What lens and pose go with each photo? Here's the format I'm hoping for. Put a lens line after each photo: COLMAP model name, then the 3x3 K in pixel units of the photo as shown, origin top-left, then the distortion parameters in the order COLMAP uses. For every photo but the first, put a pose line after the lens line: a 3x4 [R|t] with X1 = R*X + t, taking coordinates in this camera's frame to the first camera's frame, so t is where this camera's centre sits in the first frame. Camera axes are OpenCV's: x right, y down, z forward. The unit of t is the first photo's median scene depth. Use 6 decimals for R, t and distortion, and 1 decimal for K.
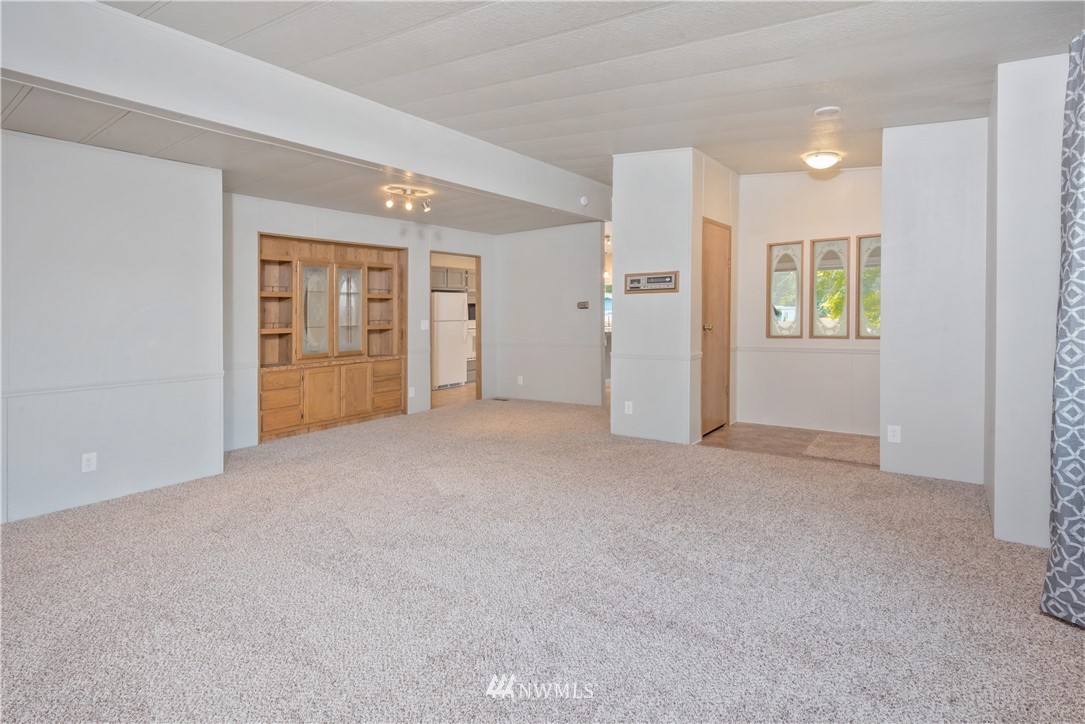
lens RADIAL K [[550.8, 0, 540.1], [0, 550.8, 347.4], [0, 0, 1]] dist [0.003145, 0.000494]
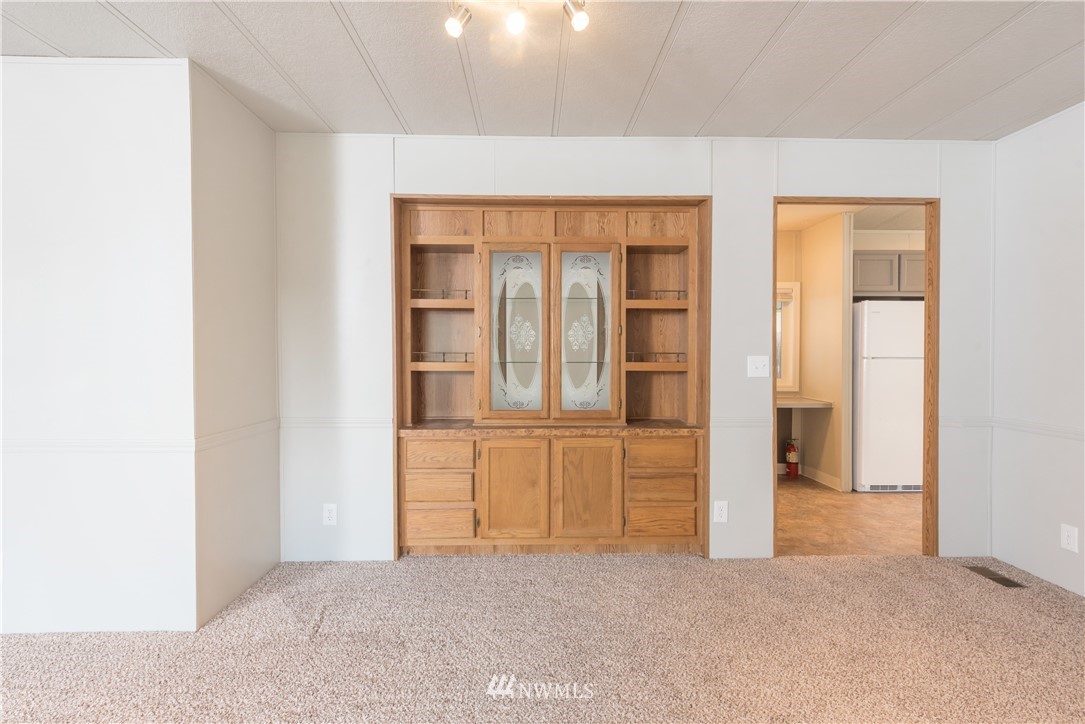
lens RADIAL K [[550.8, 0, 540.1], [0, 550.8, 347.4], [0, 0, 1]] dist [0.003145, 0.000494]
pose [[0.620385, 0.010388, -0.784228, 0.032856], [-0.059162, 0.997683, -0.033586, -0.031411], [0.782063, 0.067232, 0.619563, 0.614926]]
